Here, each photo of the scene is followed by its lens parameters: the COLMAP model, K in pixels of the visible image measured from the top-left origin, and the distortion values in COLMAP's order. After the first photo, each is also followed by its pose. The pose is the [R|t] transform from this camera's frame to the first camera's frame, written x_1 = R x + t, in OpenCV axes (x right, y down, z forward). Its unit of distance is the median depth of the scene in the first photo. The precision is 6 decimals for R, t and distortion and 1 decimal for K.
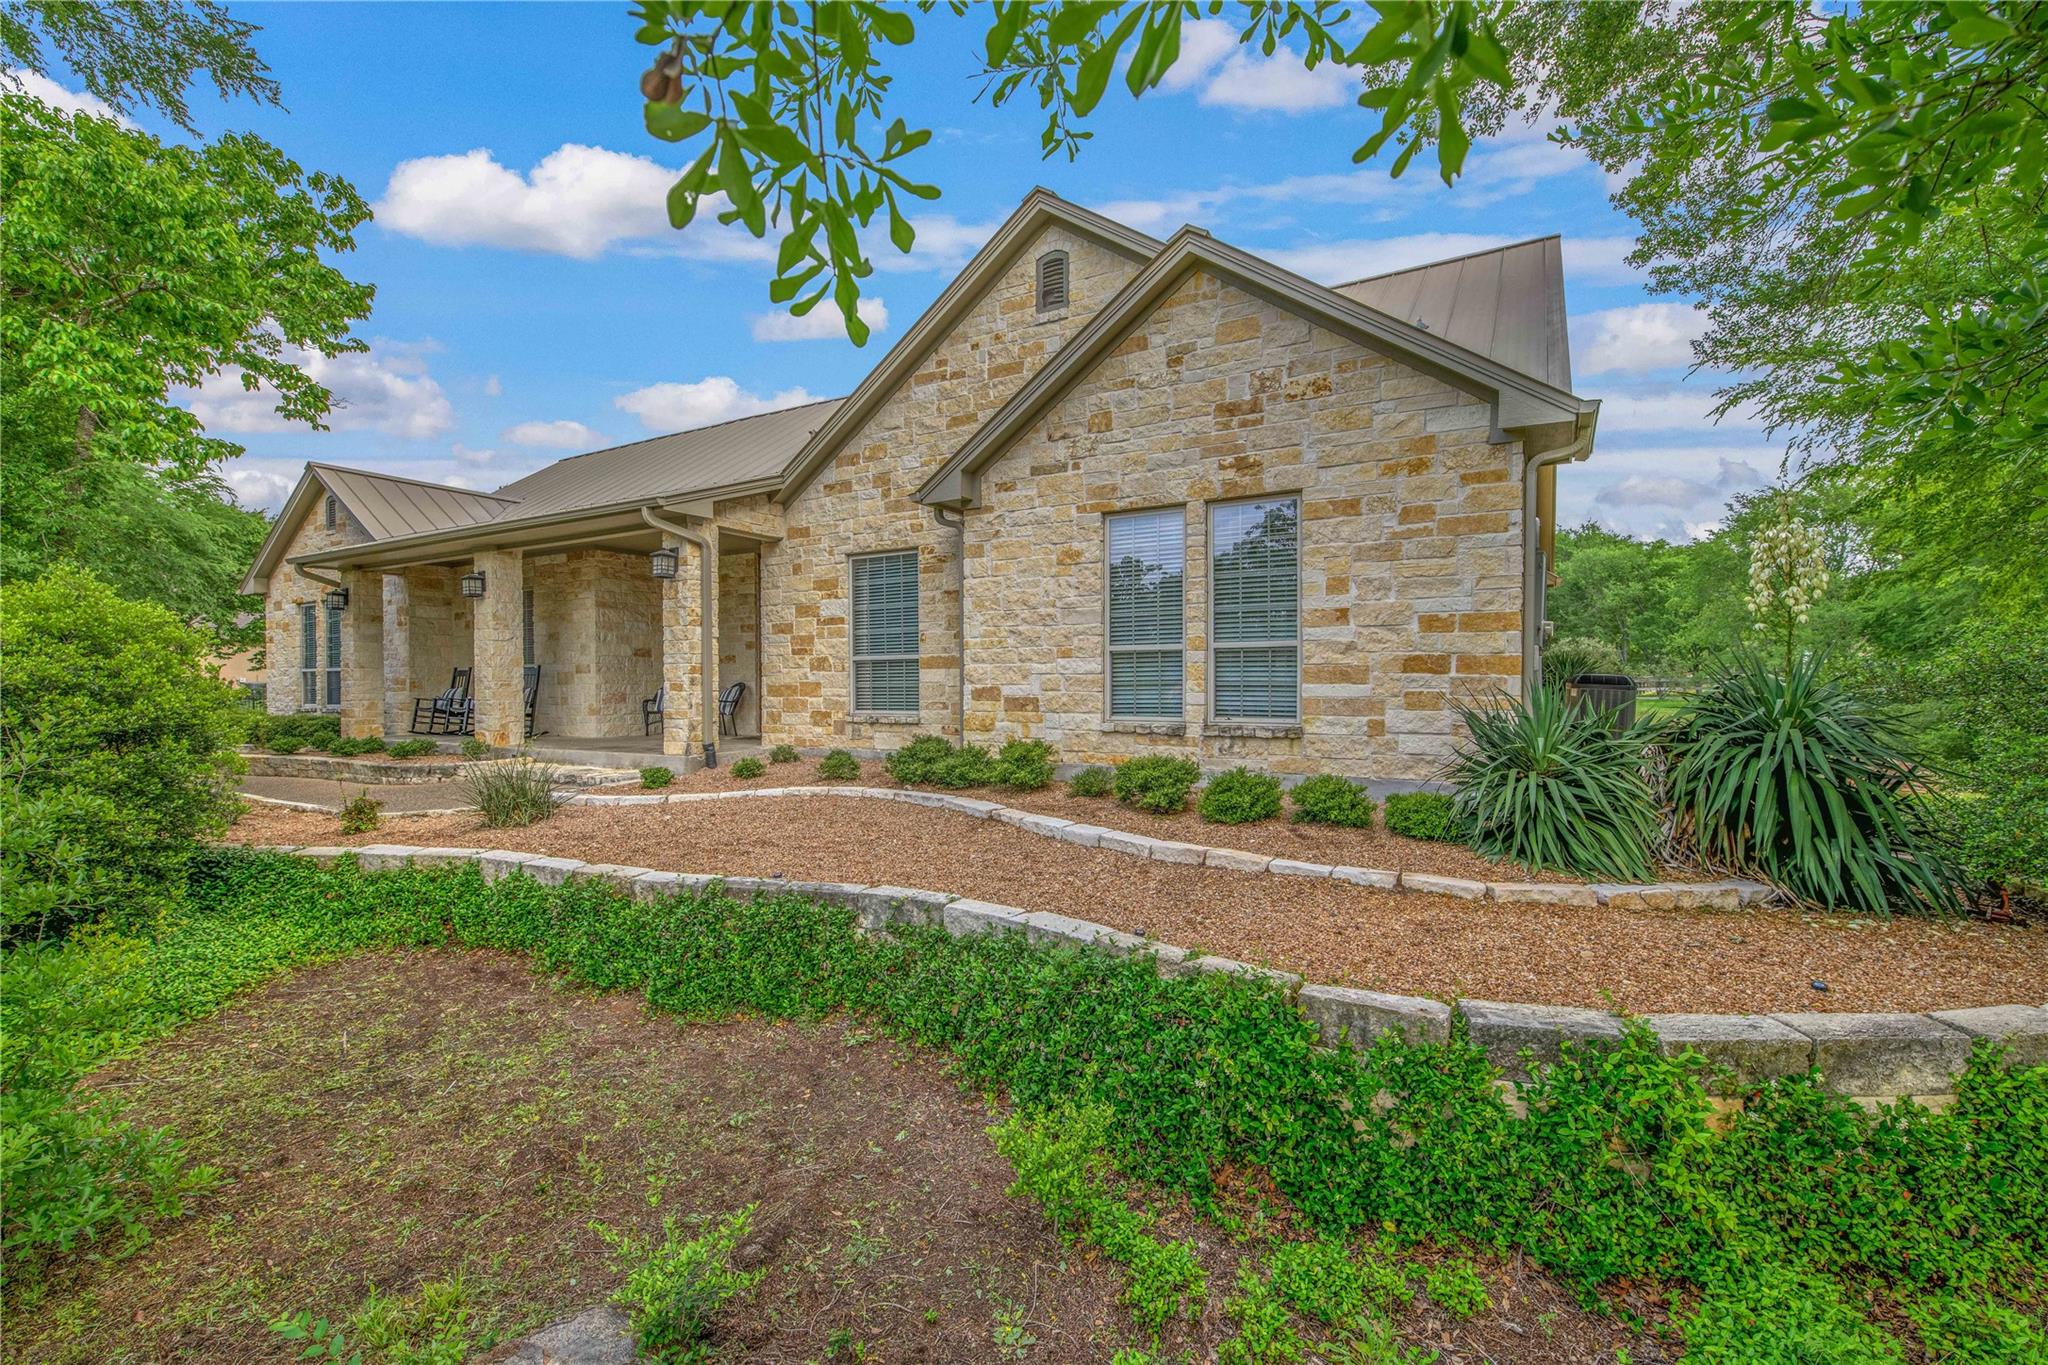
lens RADIAL K [[900.0, 0, 1024.0], [0, 900.0, 682.5], [0, 0, 1]] dist [0.010742, -0.000241]
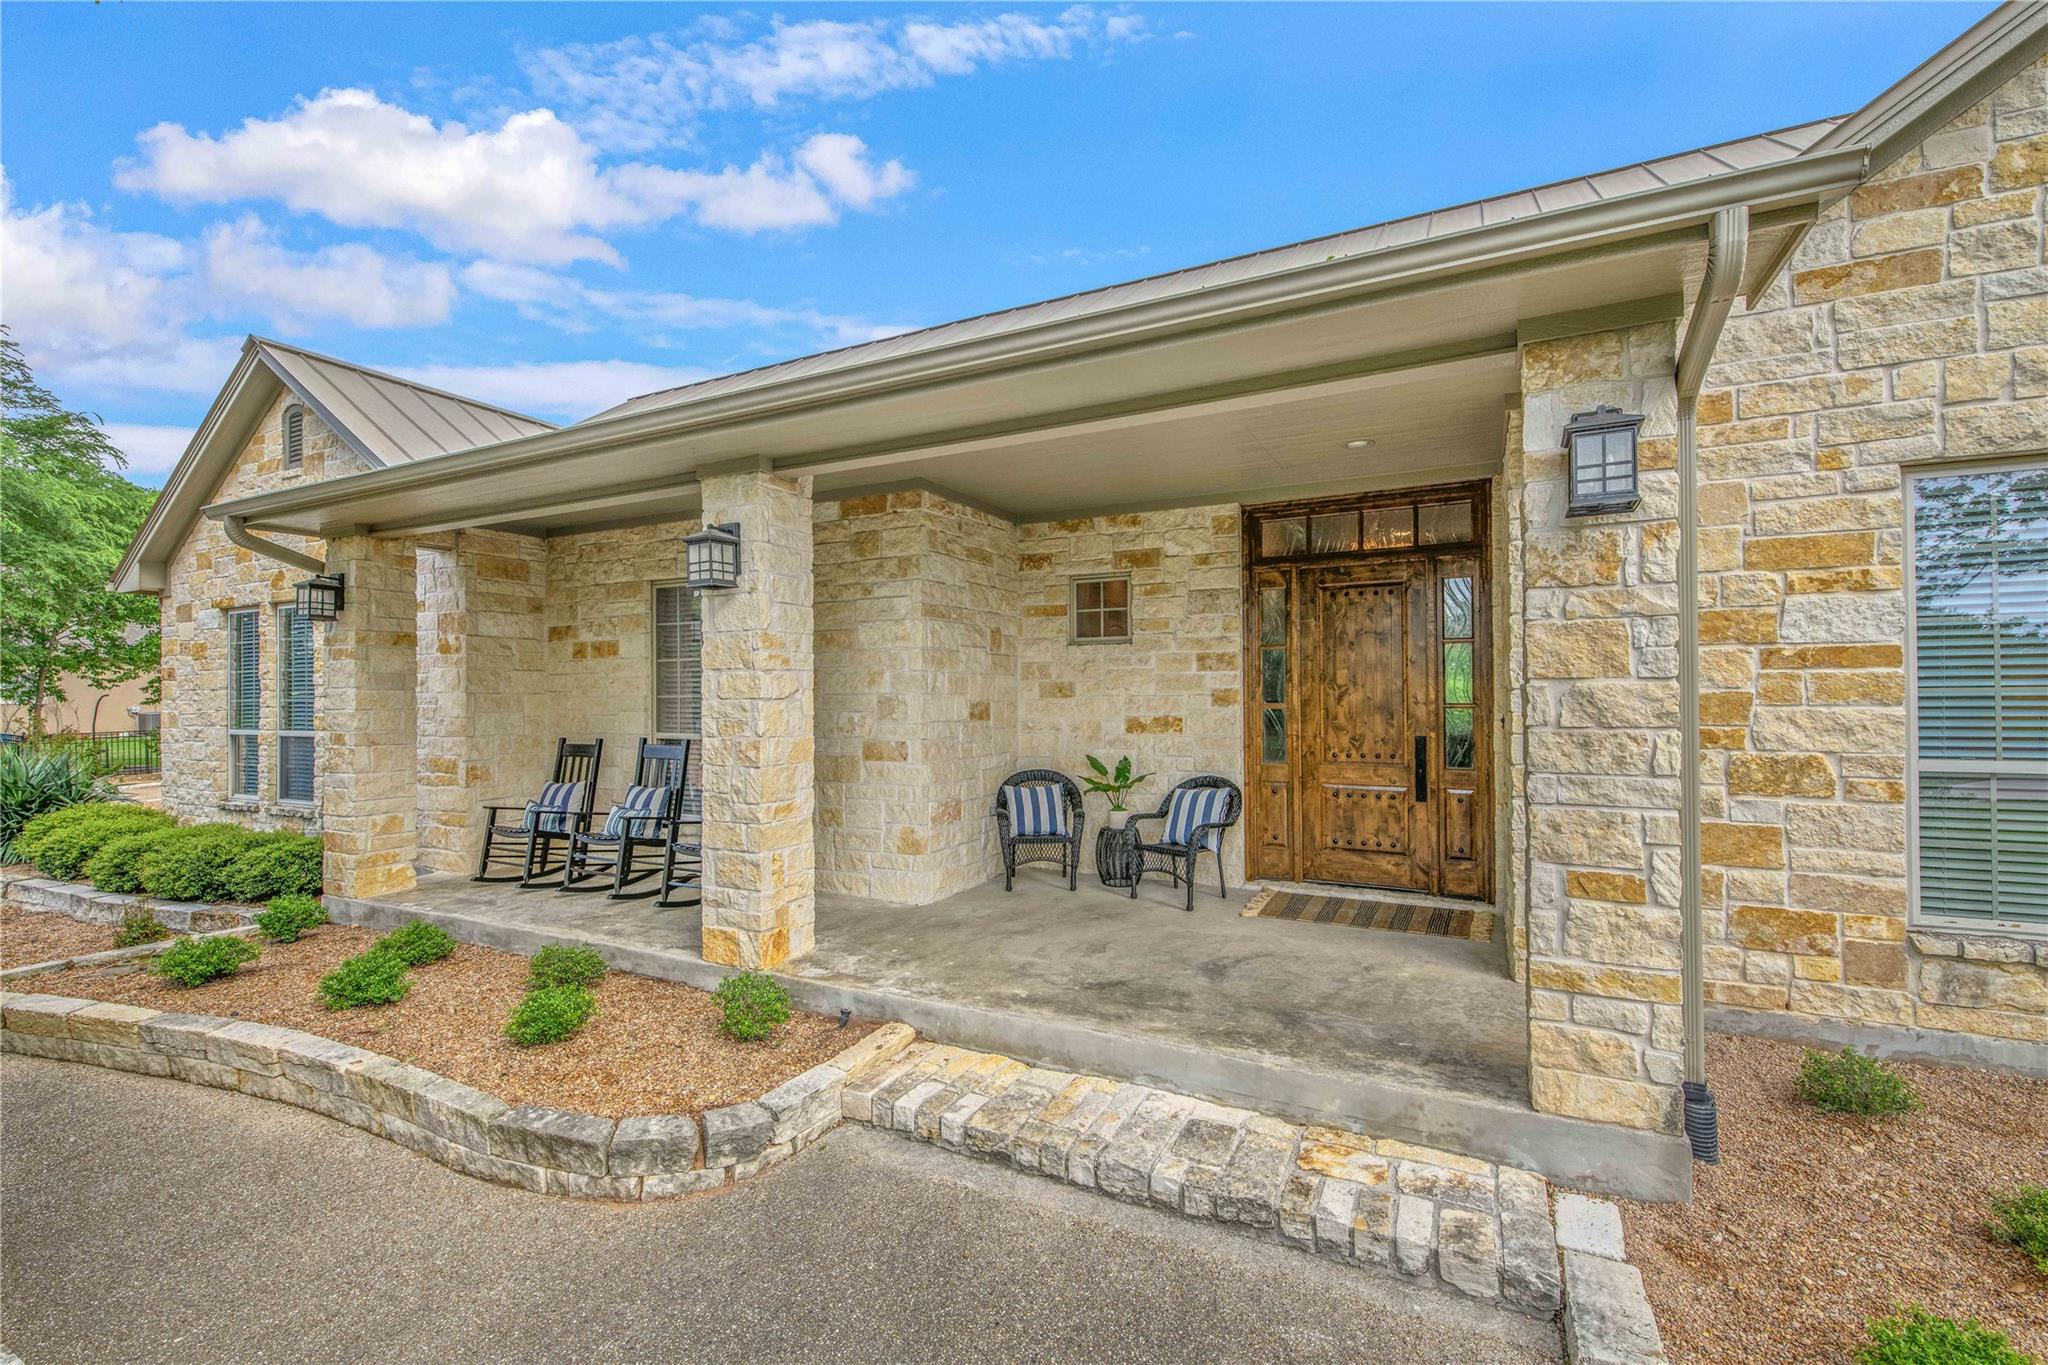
lens RADIAL K [[900.0, 0, 1024.0], [0, 900.0, 682.5], [0, 0, 1]] dist [0.010742, -0.000241]
pose [[0.998255, 0.000522, 0.059040, -0.410965], [0.000426, 0.999871, -0.016040, -0.039272], [-0.059041, 0.016037, 0.998127, 0.498015]]
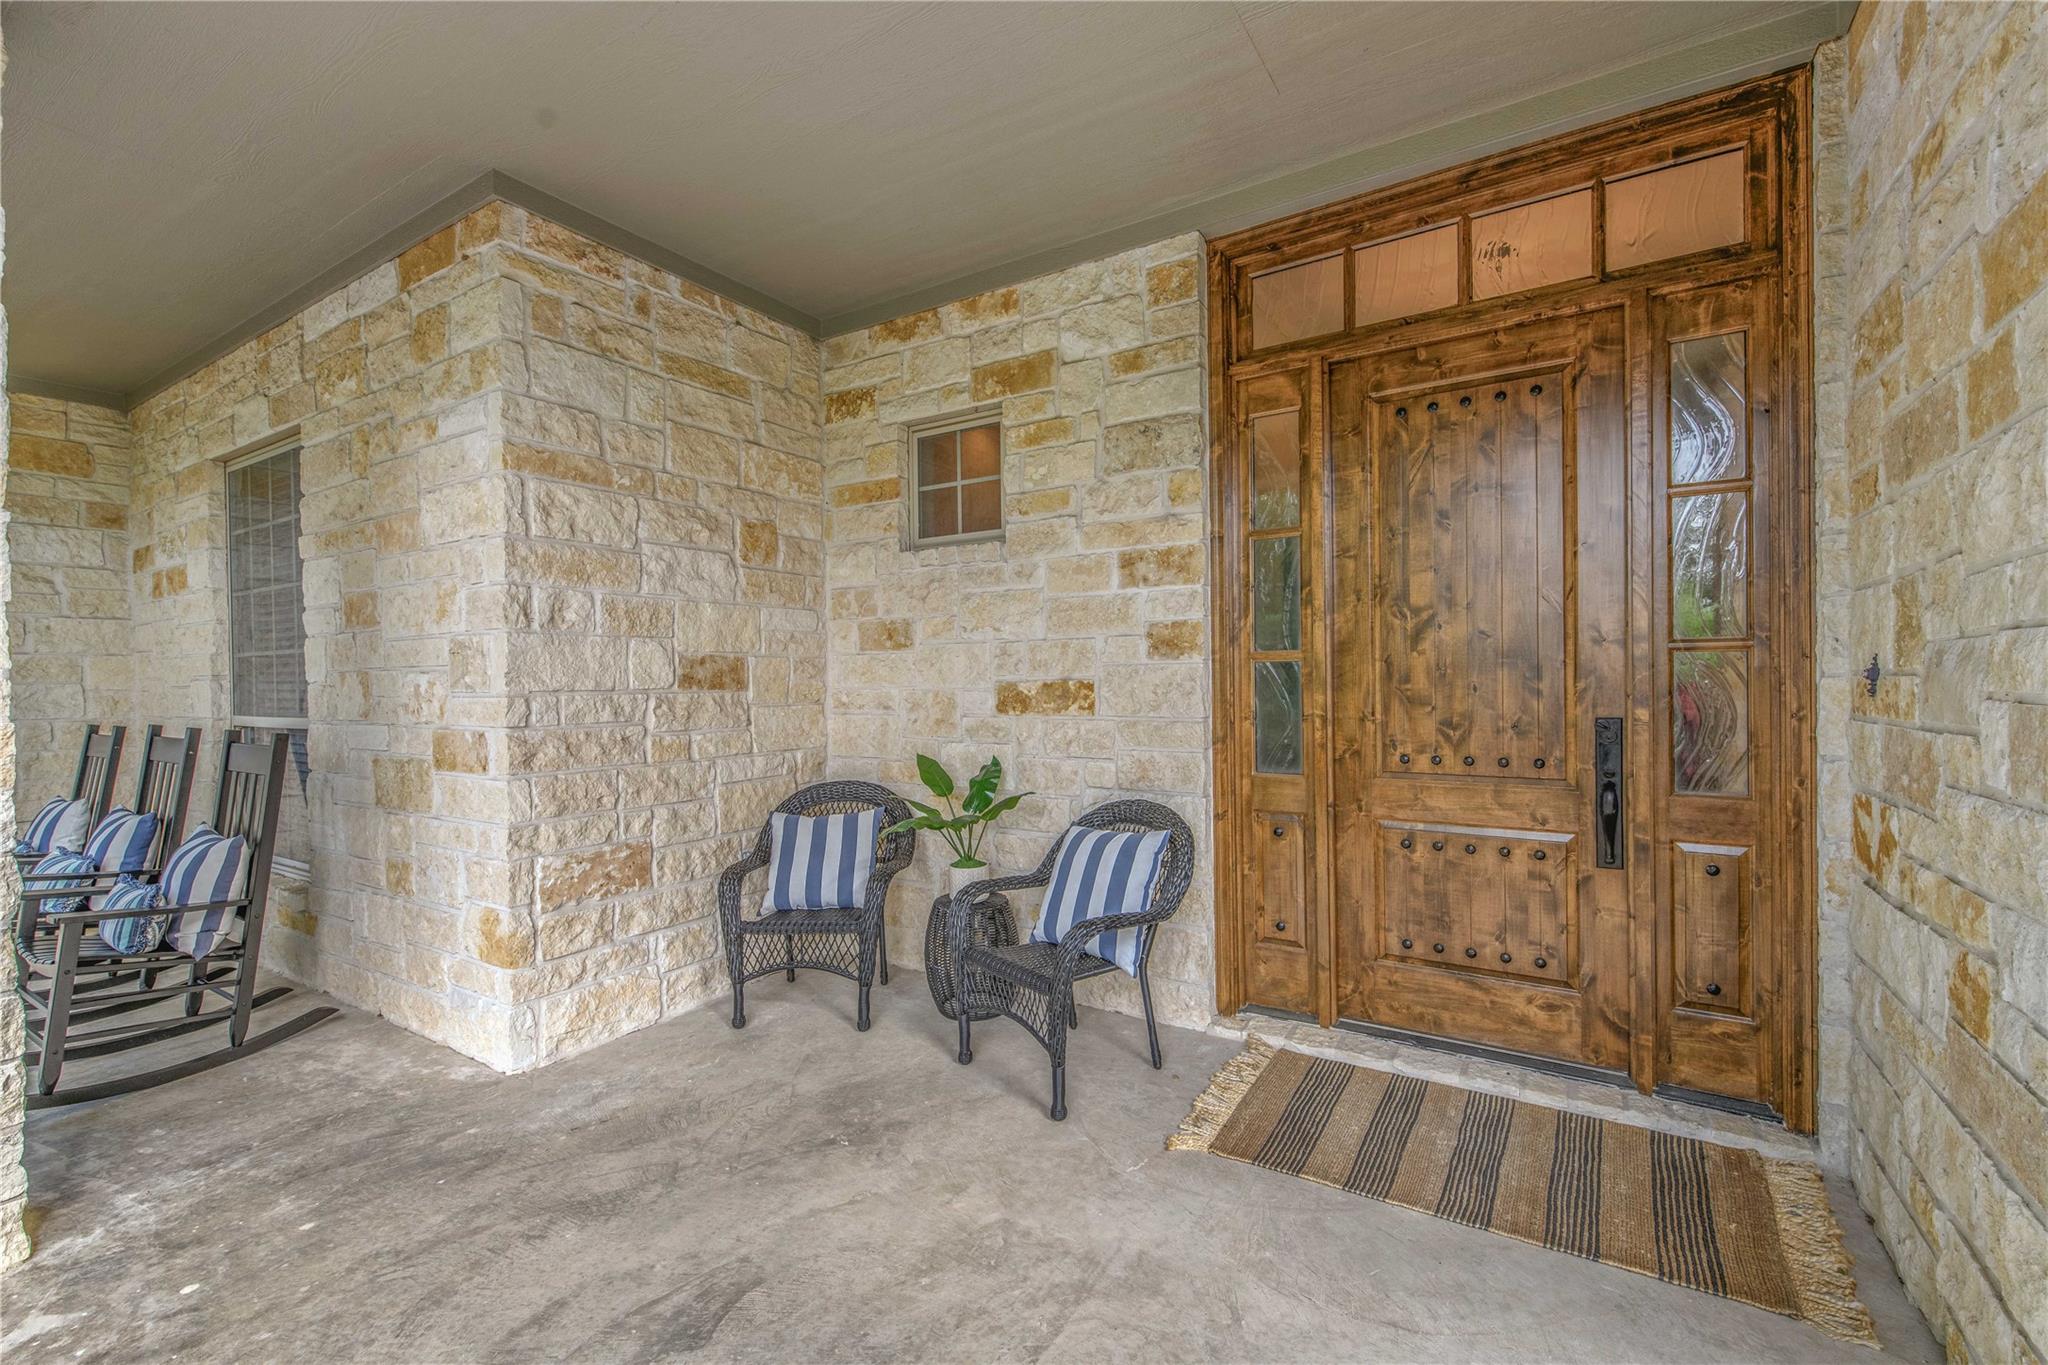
lens RADIAL K [[900.0, 0, 1024.0], [0, 900.0, 682.5], [0, 0, 1]] dist [0.010742, -0.000241]
pose [[0.999525, -0.007507, -0.029875, -0.314905], [0.007604, 0.999966, 0.003146, -0.029518], [0.029850, -0.003371, 0.999549, 0.719130]]
